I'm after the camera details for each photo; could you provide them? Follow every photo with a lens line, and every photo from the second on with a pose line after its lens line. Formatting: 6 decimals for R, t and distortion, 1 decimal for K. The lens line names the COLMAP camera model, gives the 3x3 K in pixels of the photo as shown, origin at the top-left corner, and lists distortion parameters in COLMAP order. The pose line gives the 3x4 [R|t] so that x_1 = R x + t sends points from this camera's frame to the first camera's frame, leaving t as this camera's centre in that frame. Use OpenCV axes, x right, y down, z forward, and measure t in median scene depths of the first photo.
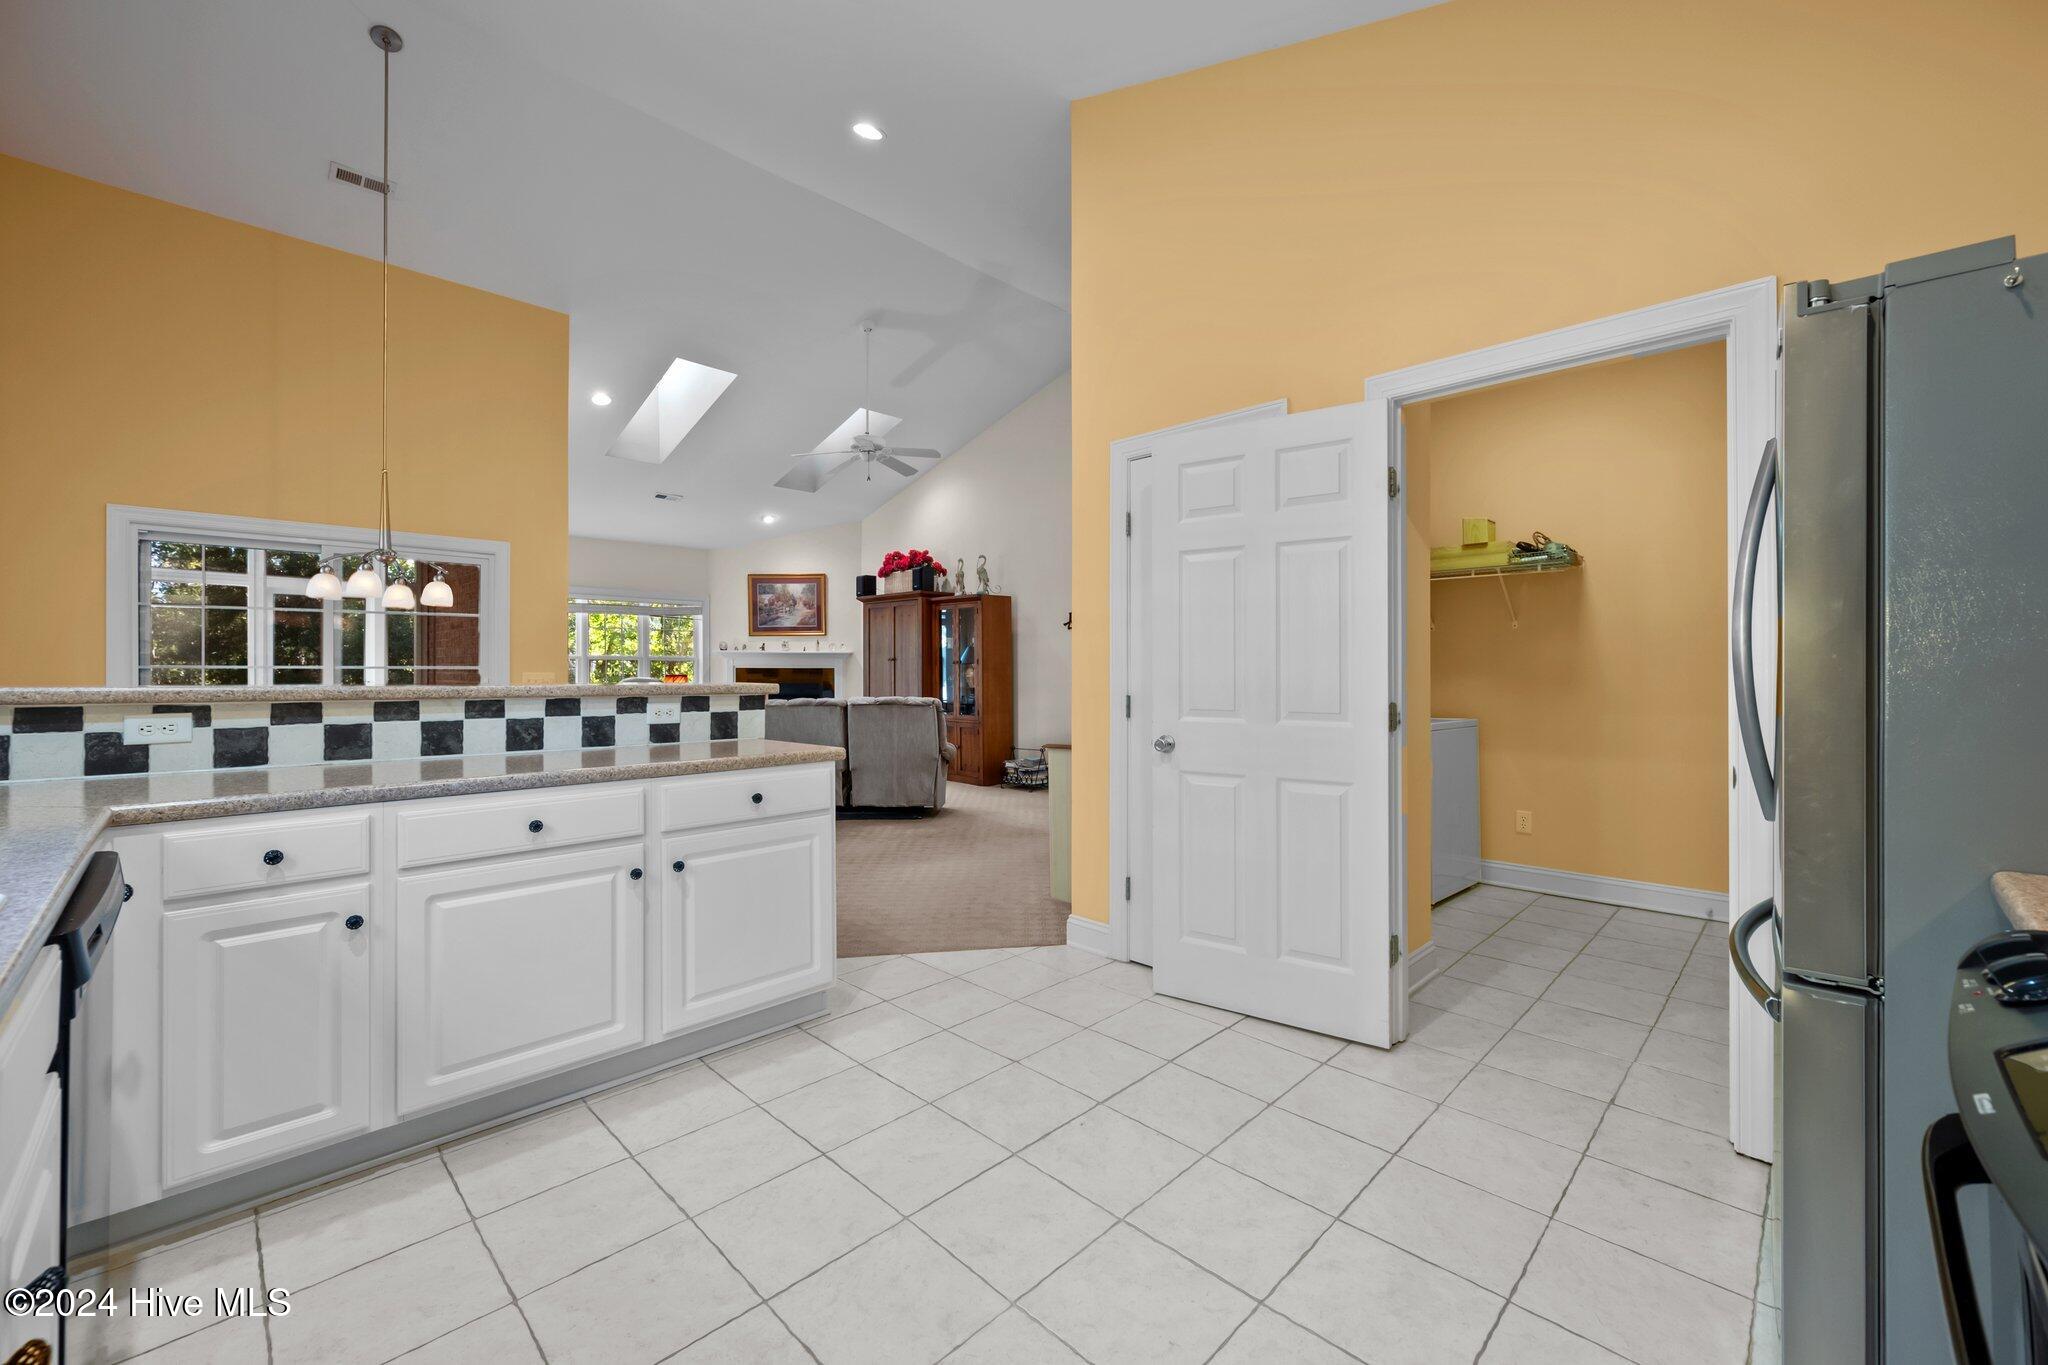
lens RADIAL K [[815.2, 0, 1008.7], [0, 815.2, 668.3], [0, 0, 1]] dist [0.000293, -0.000303]
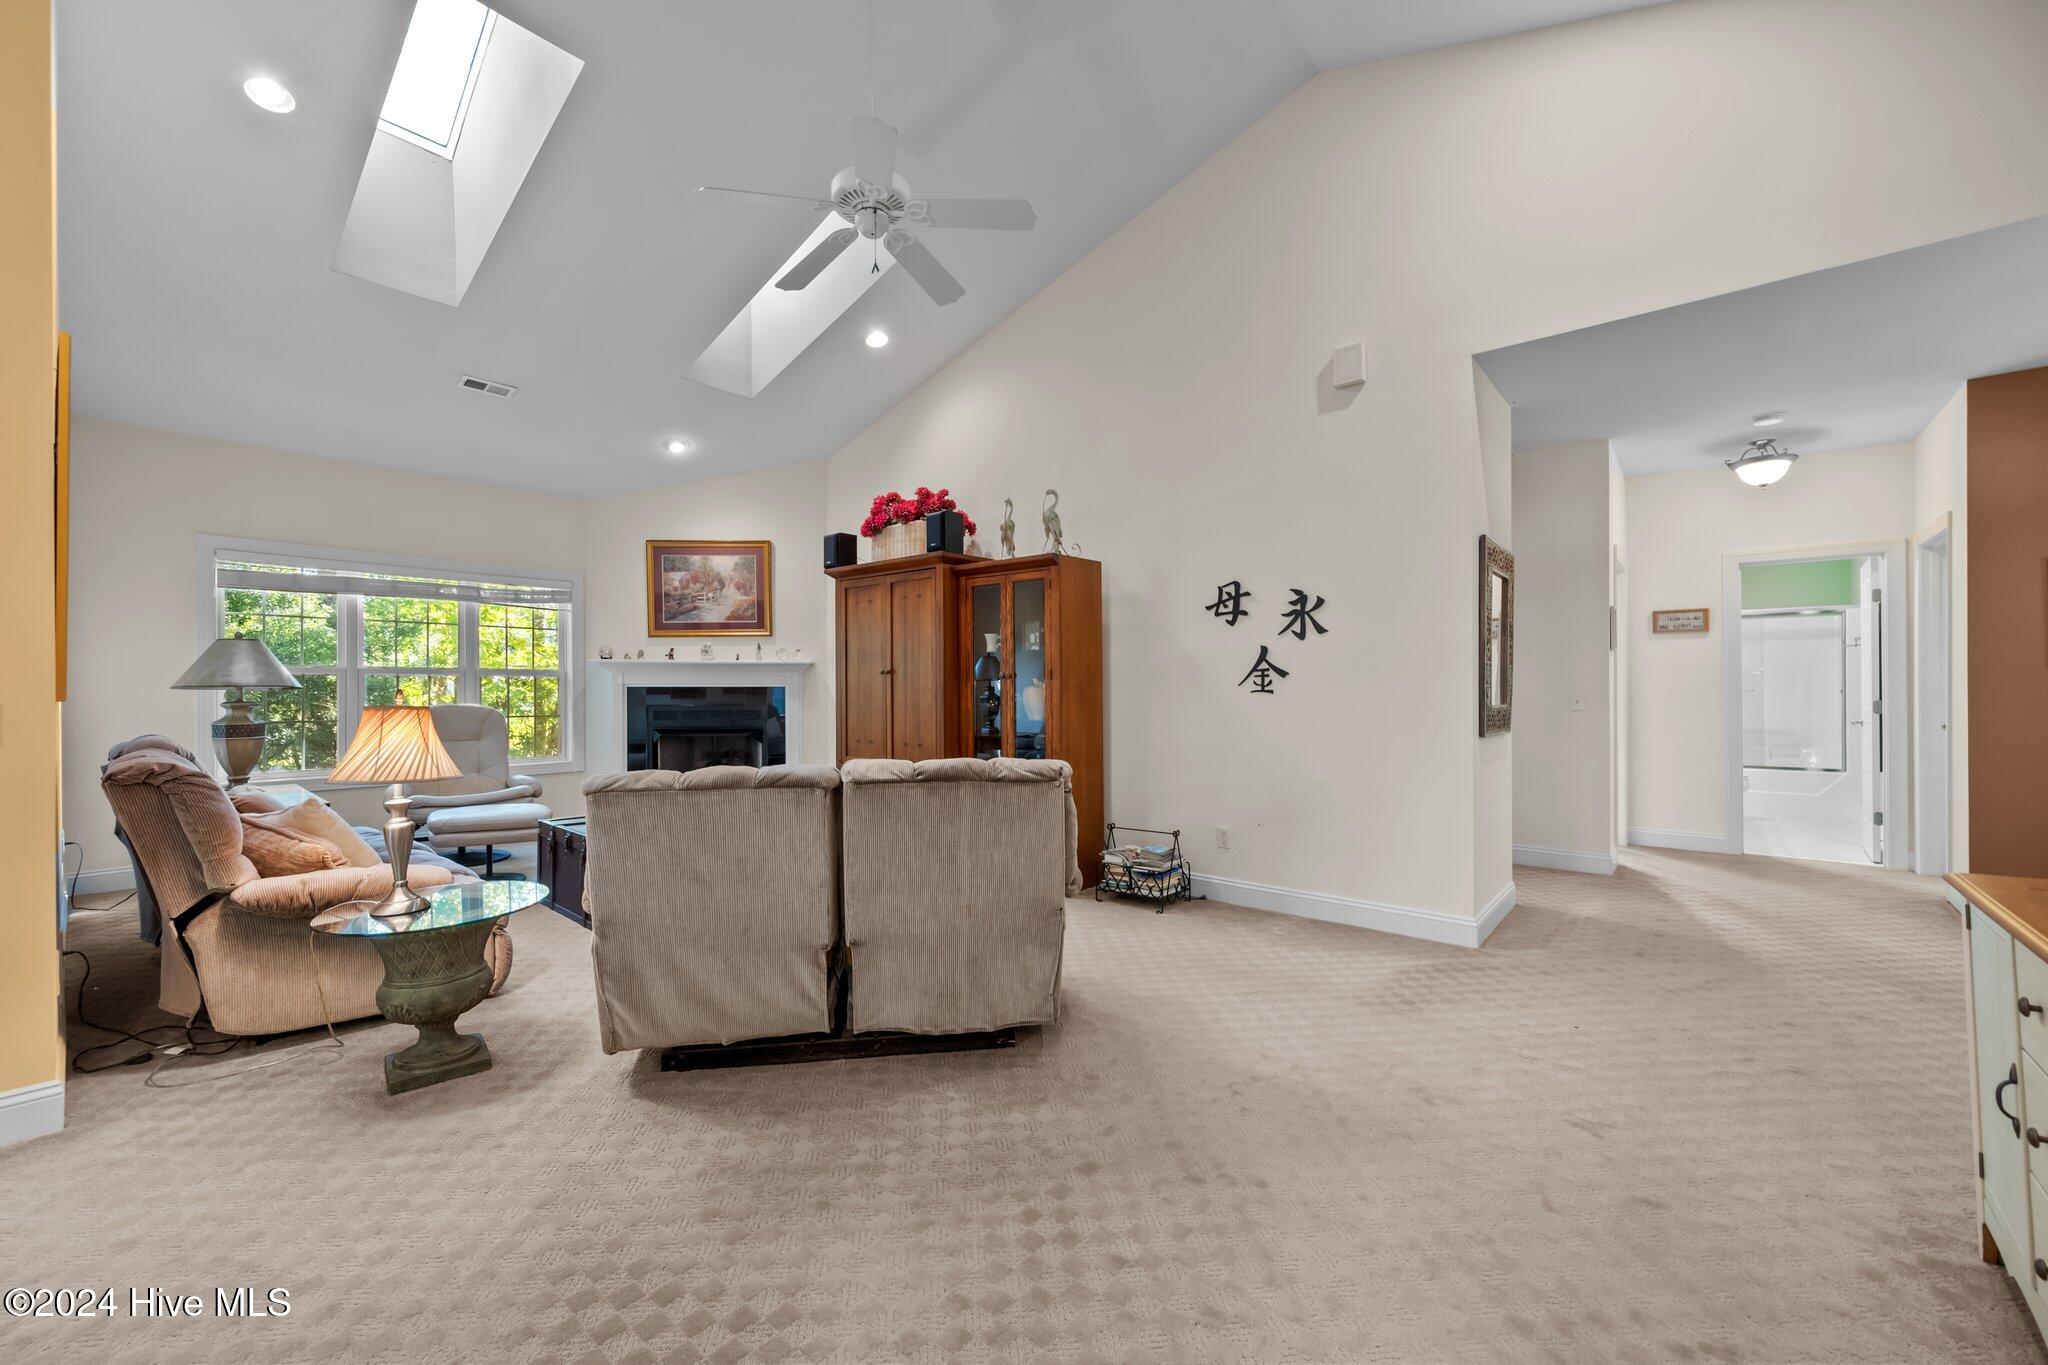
lens RADIAL K [[815.2, 0, 1021.6], [0, 815.2, 684.9], [0, 0, 1]] dist [0.000293, -0.000303]
pose [[0.996522, -0.003697, 0.083250, -0.095683], [0.003822, 0.999992, -0.001342, -0.000244], [-0.083244, 0.001656, 0.996528, 0.402066]]
